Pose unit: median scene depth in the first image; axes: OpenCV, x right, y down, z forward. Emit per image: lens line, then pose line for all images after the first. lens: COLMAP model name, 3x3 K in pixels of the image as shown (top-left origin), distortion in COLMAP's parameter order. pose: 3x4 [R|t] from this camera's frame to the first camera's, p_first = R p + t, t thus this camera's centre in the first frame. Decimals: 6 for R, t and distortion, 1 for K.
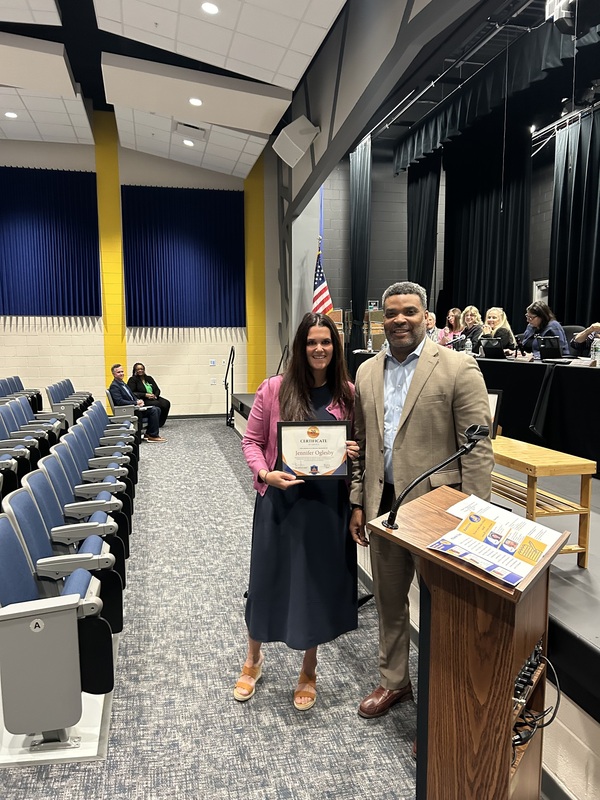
lens RADIAL K [[611.4, 0, 300.0], [0, 611.4, 400.0], [0, 0, 1]] dist [0.040772, -0.041091]
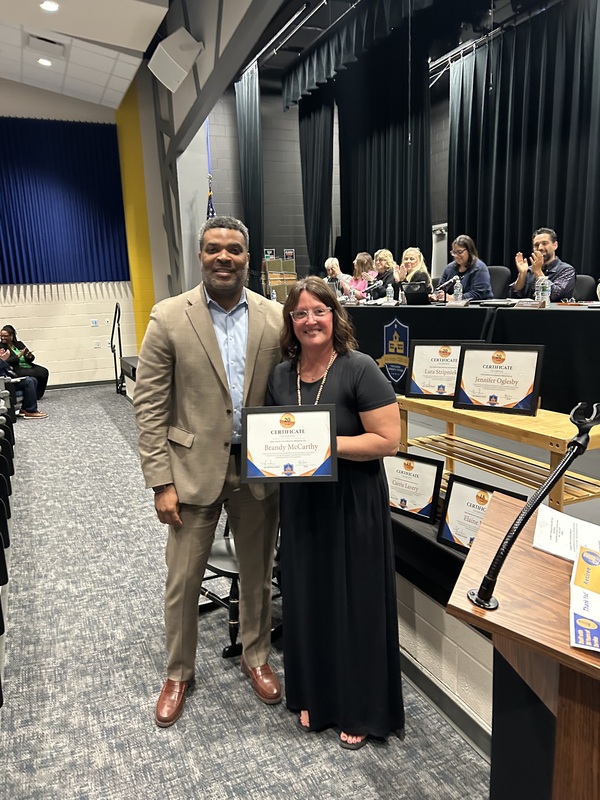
lens RADIAL K [[611.4, 0, 300.0], [0, 611.4, 400.0], [0, 0, 1]] dist [0.040772, -0.041091]
pose [[0.982511, -0.066007, 0.174111, -0.021994], [0.053079, 0.995548, 0.077895, -0.005987], [-0.178478, -0.067291, 0.981640, 0.110507]]
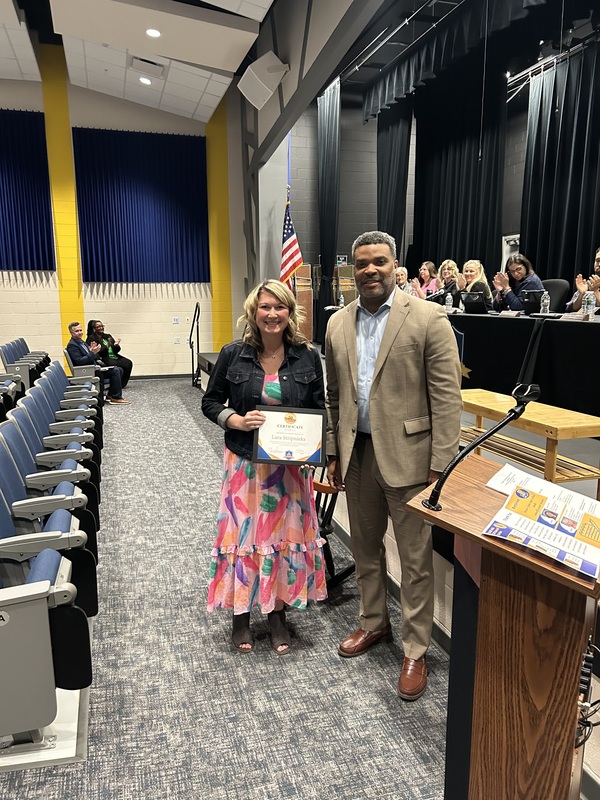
lens RADIAL K [[611.4, 0, 300.0], [0, 611.4, 400.0], [0, 0, 1]] dist [0.040772, -0.041091]
pose [[0.997970, -0.011957, 0.062546, -0.018454], [0.007729, 0.997696, 0.067396, 0.000608], [-0.063208, -0.066776, 0.995764, 0.041498]]
